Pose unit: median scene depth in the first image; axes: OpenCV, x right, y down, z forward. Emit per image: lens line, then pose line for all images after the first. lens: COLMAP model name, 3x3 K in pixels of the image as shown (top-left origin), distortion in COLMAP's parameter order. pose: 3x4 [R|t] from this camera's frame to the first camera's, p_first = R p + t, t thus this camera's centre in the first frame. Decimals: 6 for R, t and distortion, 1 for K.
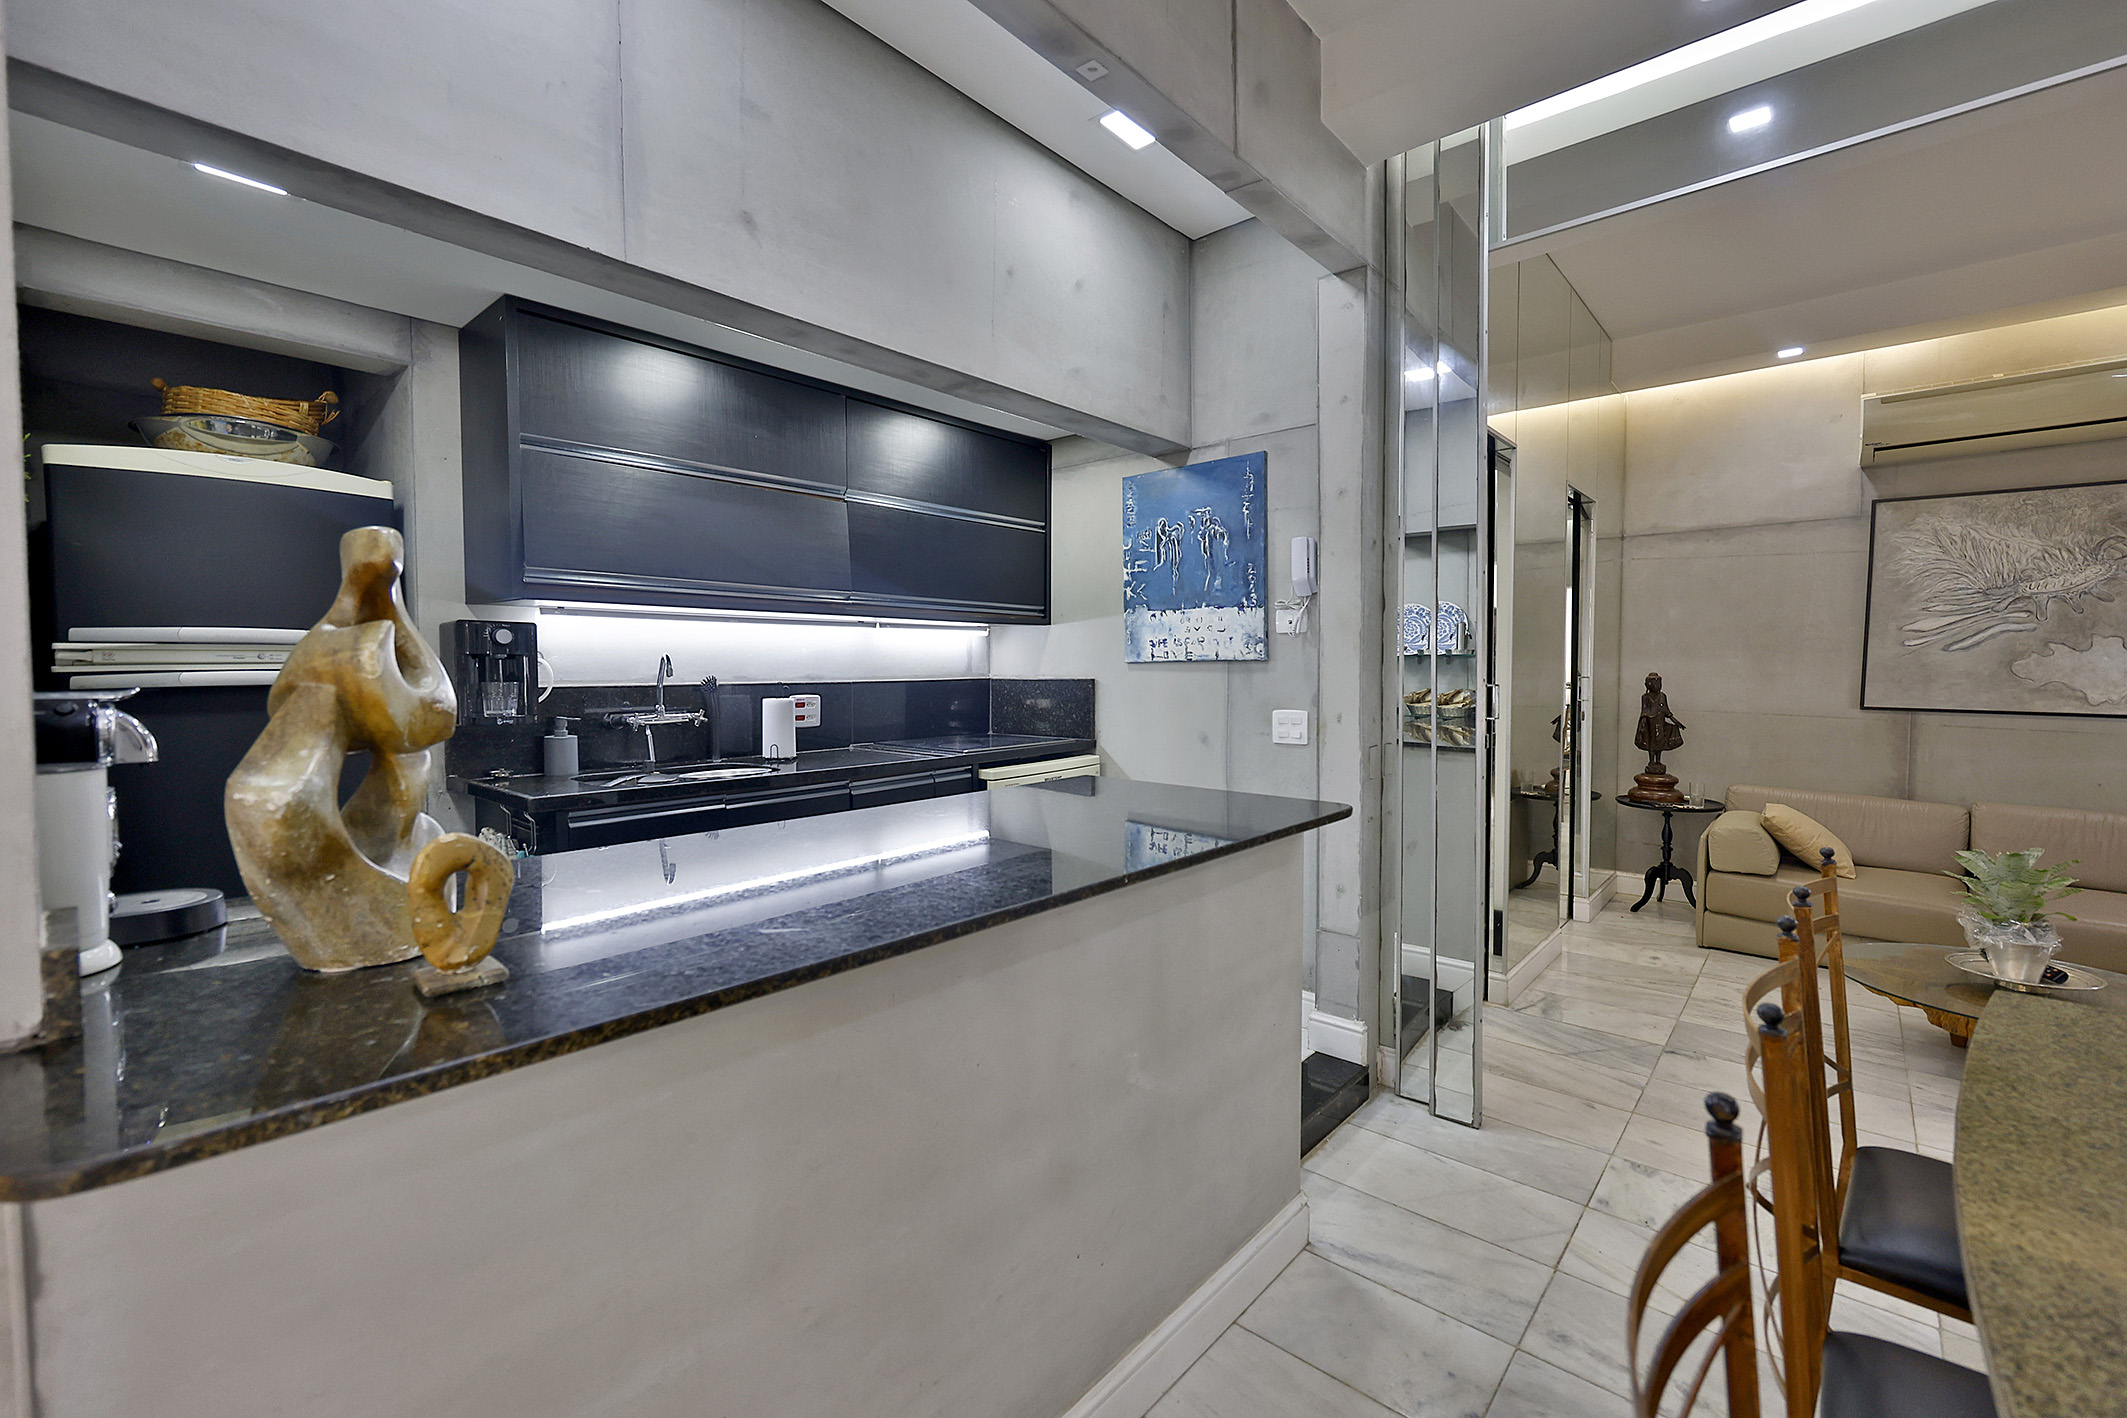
lens RADIAL K [[904.4, 0, 1043.0], [0, 904.4, 699.5], [0, 0, 1]] dist [-0.000645, 0.000130]
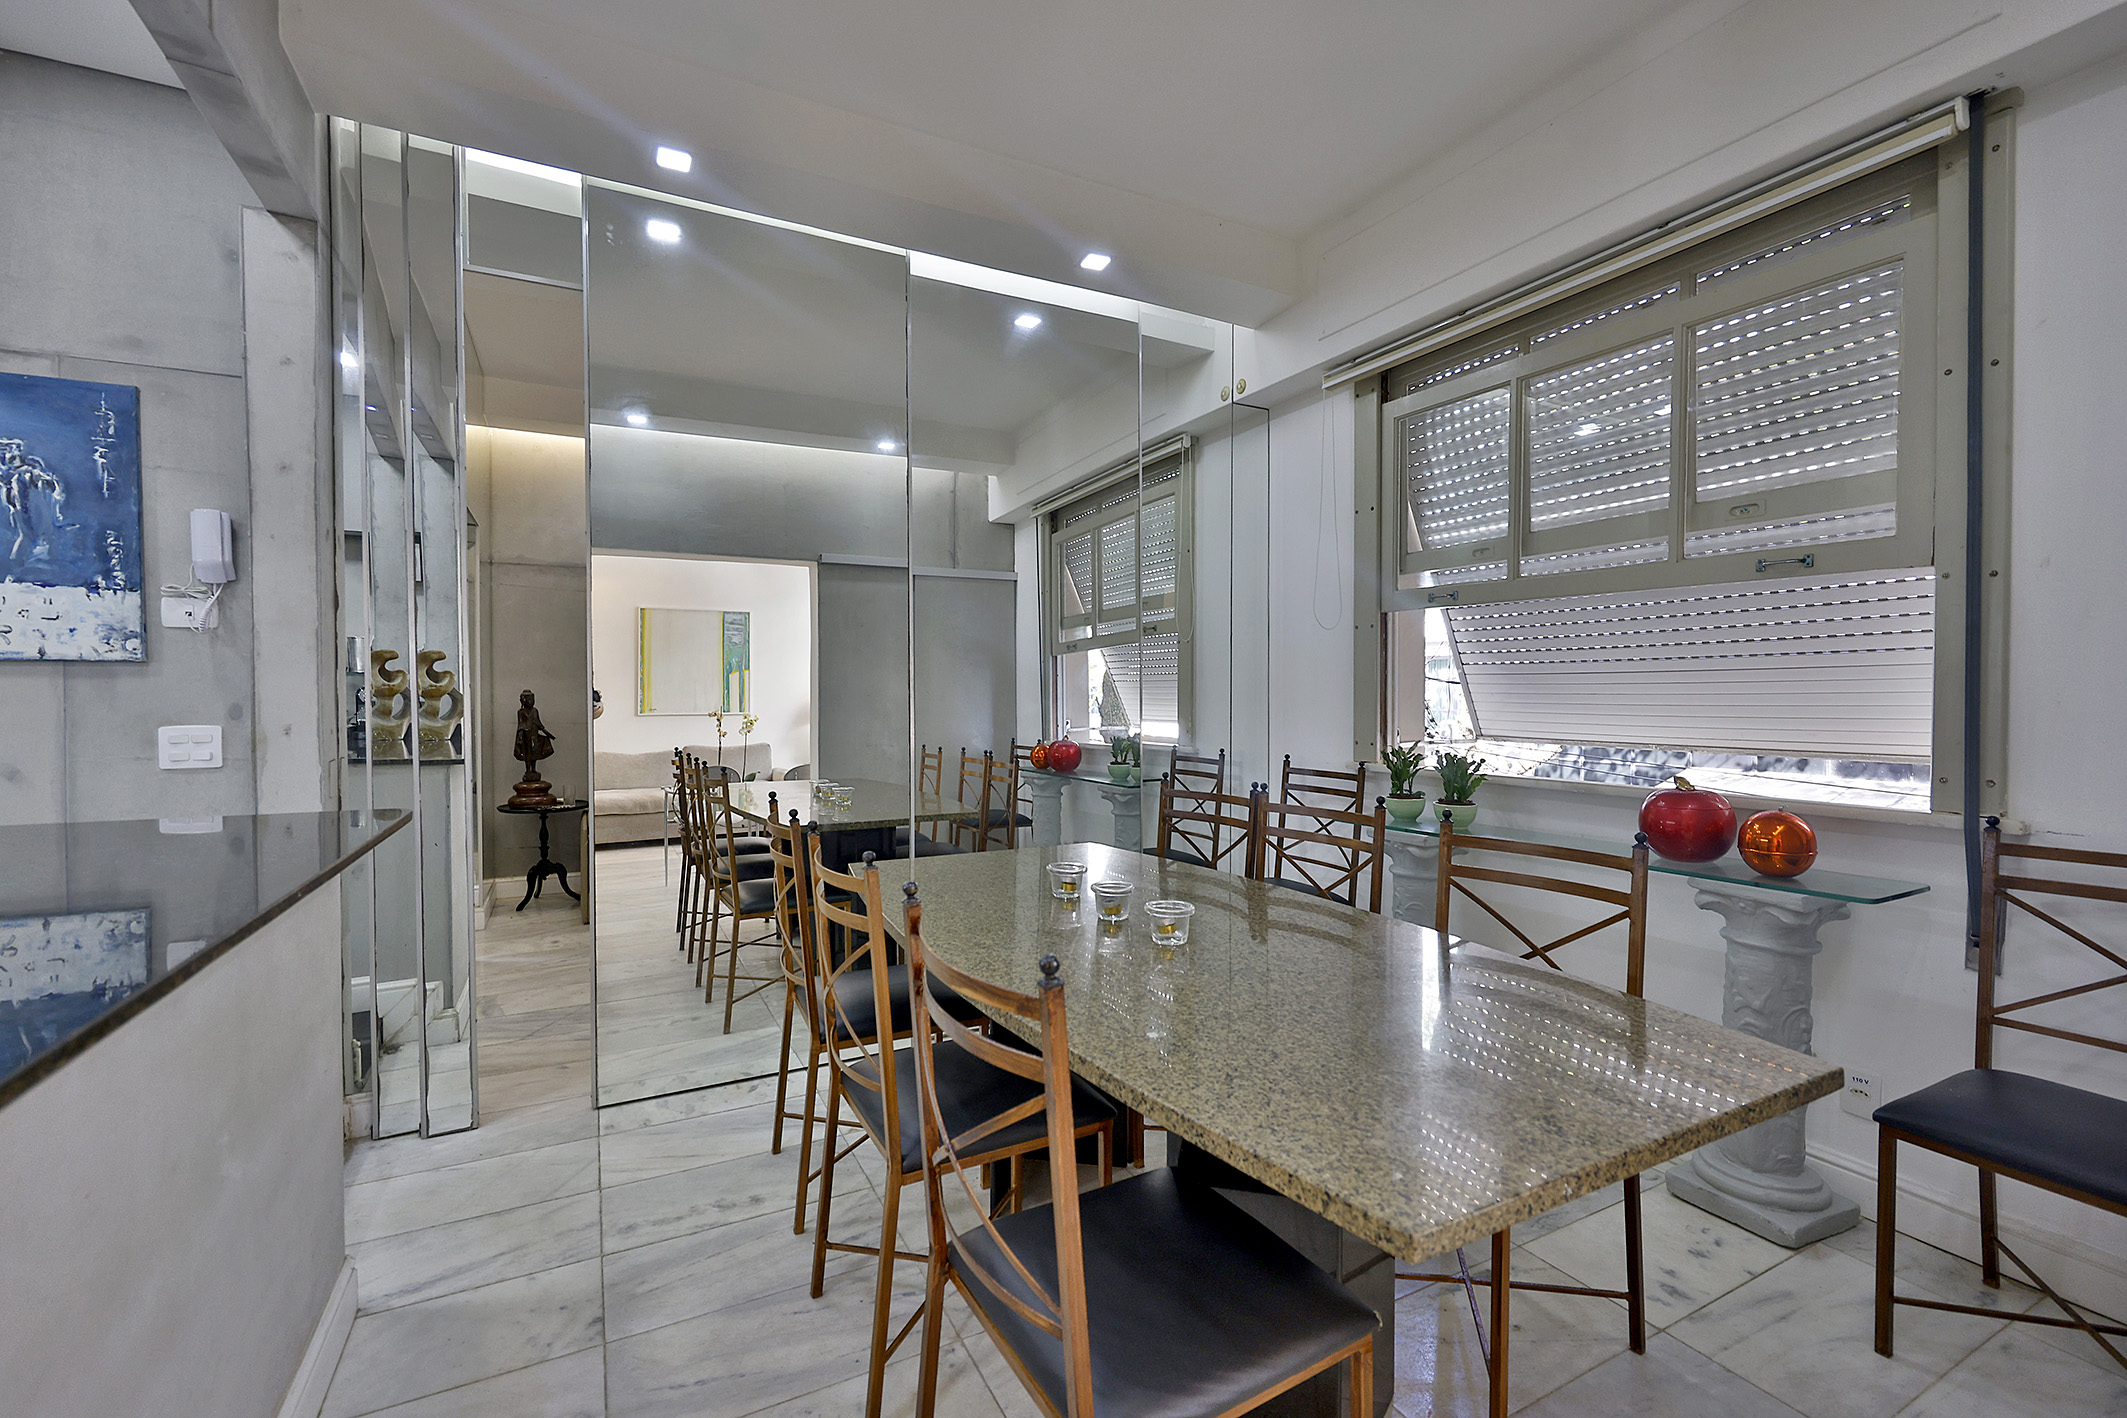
lens RADIAL K [[912.3, 0, 1059.9], [0, 912.3, 703.3], [0, 0, 1]] dist [-0.002976, -0.000024]
pose [[0.345547, -0.007714, 0.938370, -0.167139], [0.035728, 0.999349, -0.004941, 0.018725], [-0.937721, 0.035233, 0.345597, 0.012475]]
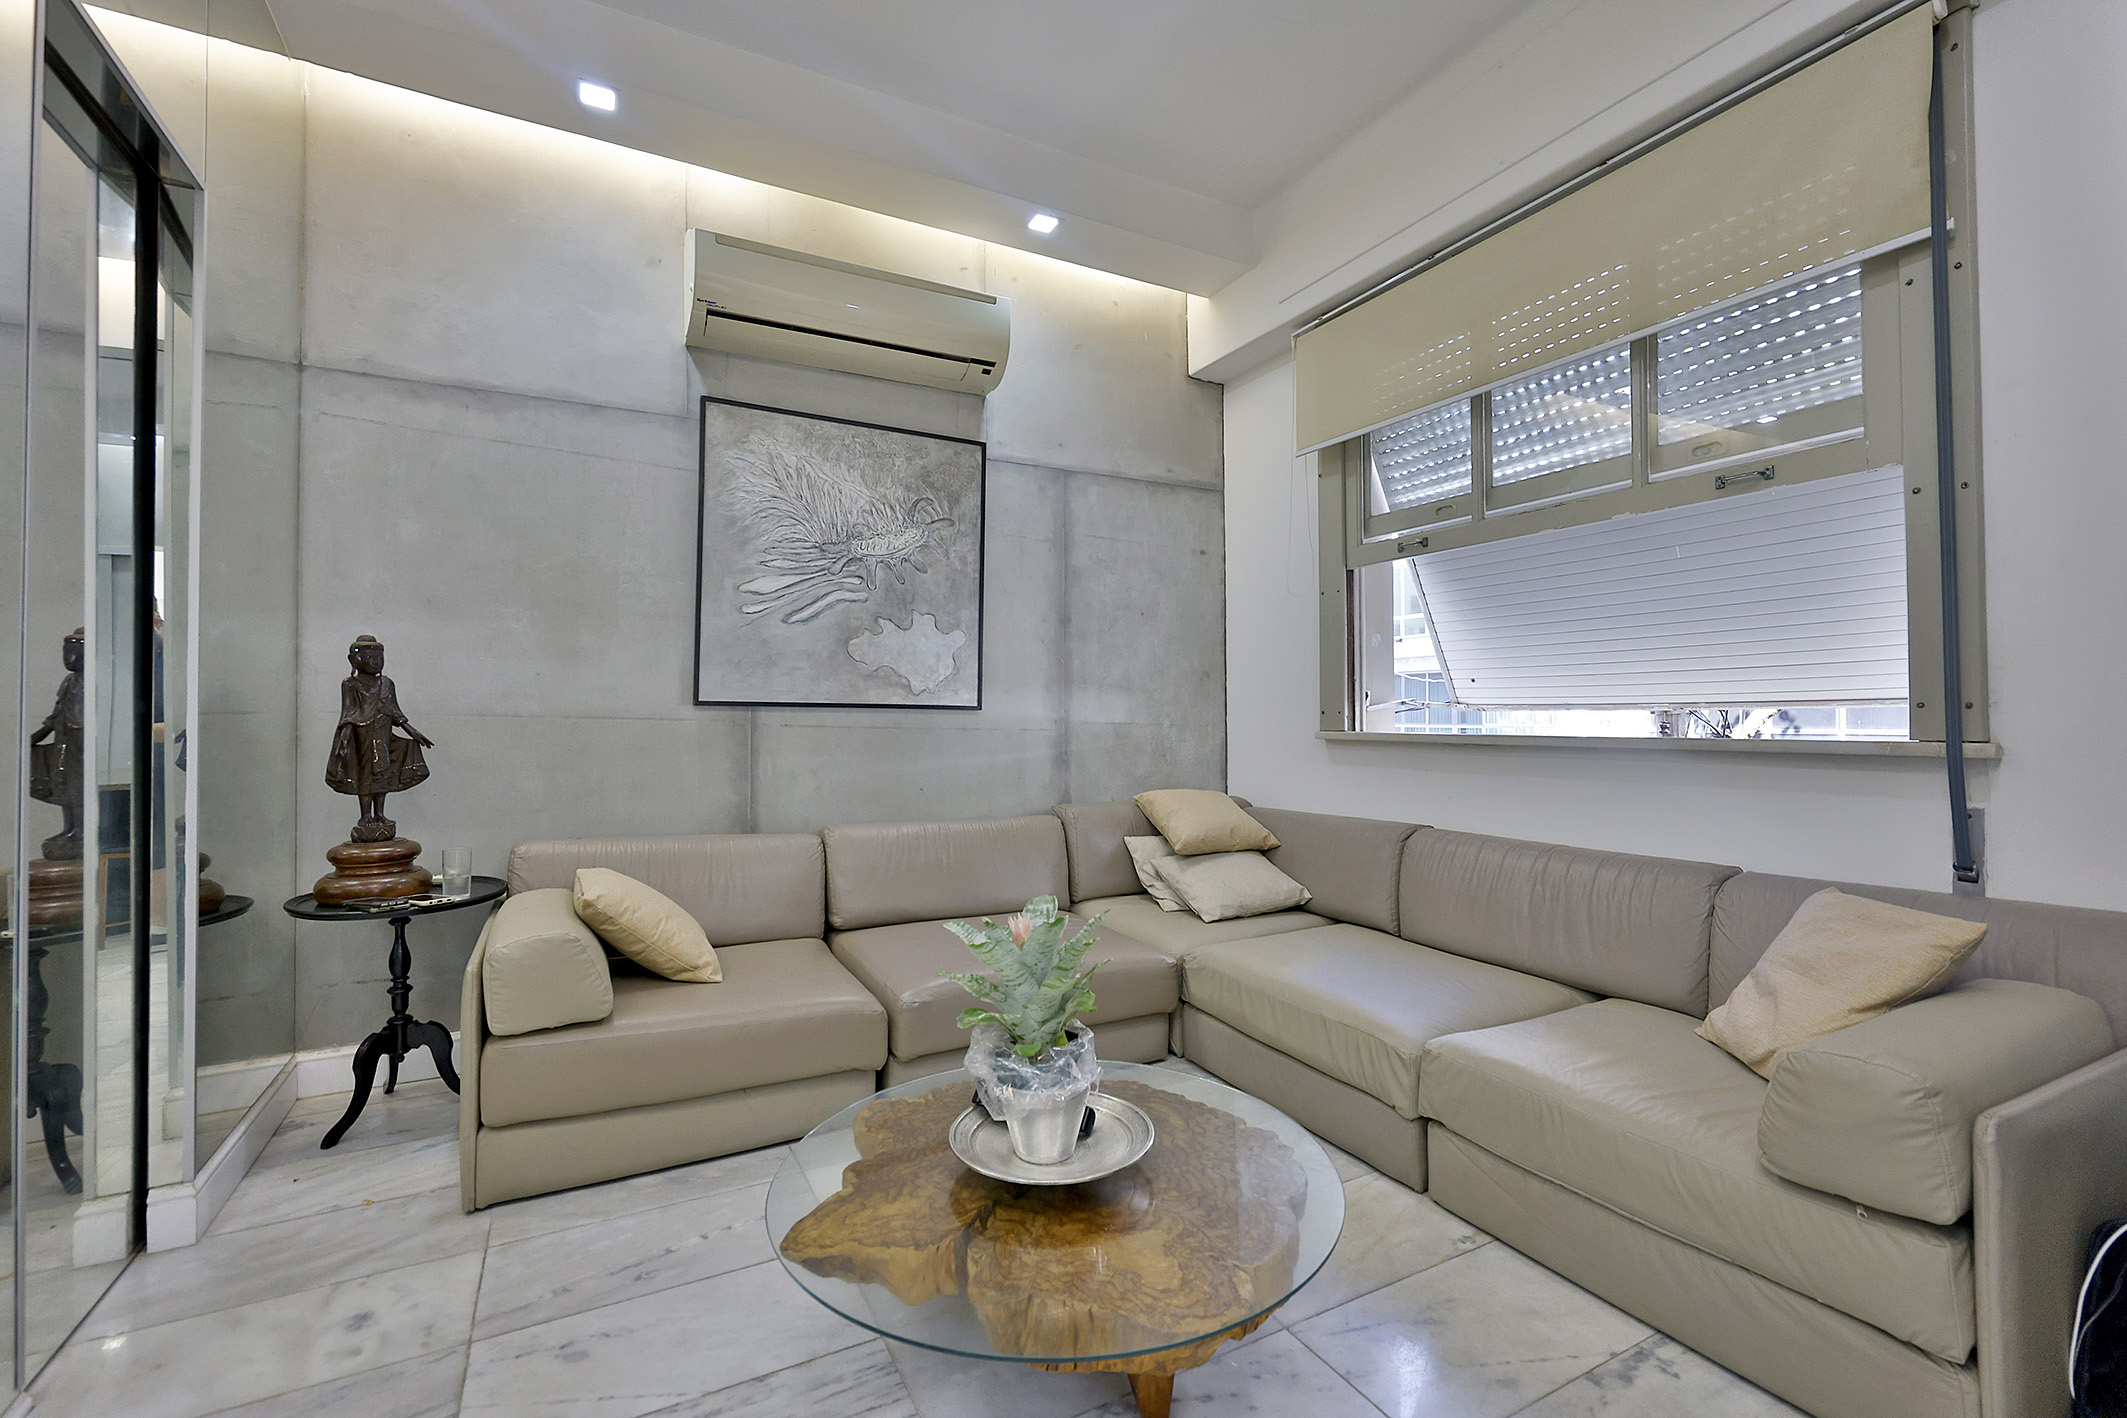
lens RADIAL K [[896.0, 0, 1057.4], [0, 896.0, 705.7], [0, 0, 1]] dist [-0.002616, -0.000105]
pose [[0.345476, 0.014329, 0.938318, 0.414091], [0.038805, 0.998810, -0.029540, 0.044734], [-0.937625, 0.046617, 0.344509, 0.571467]]
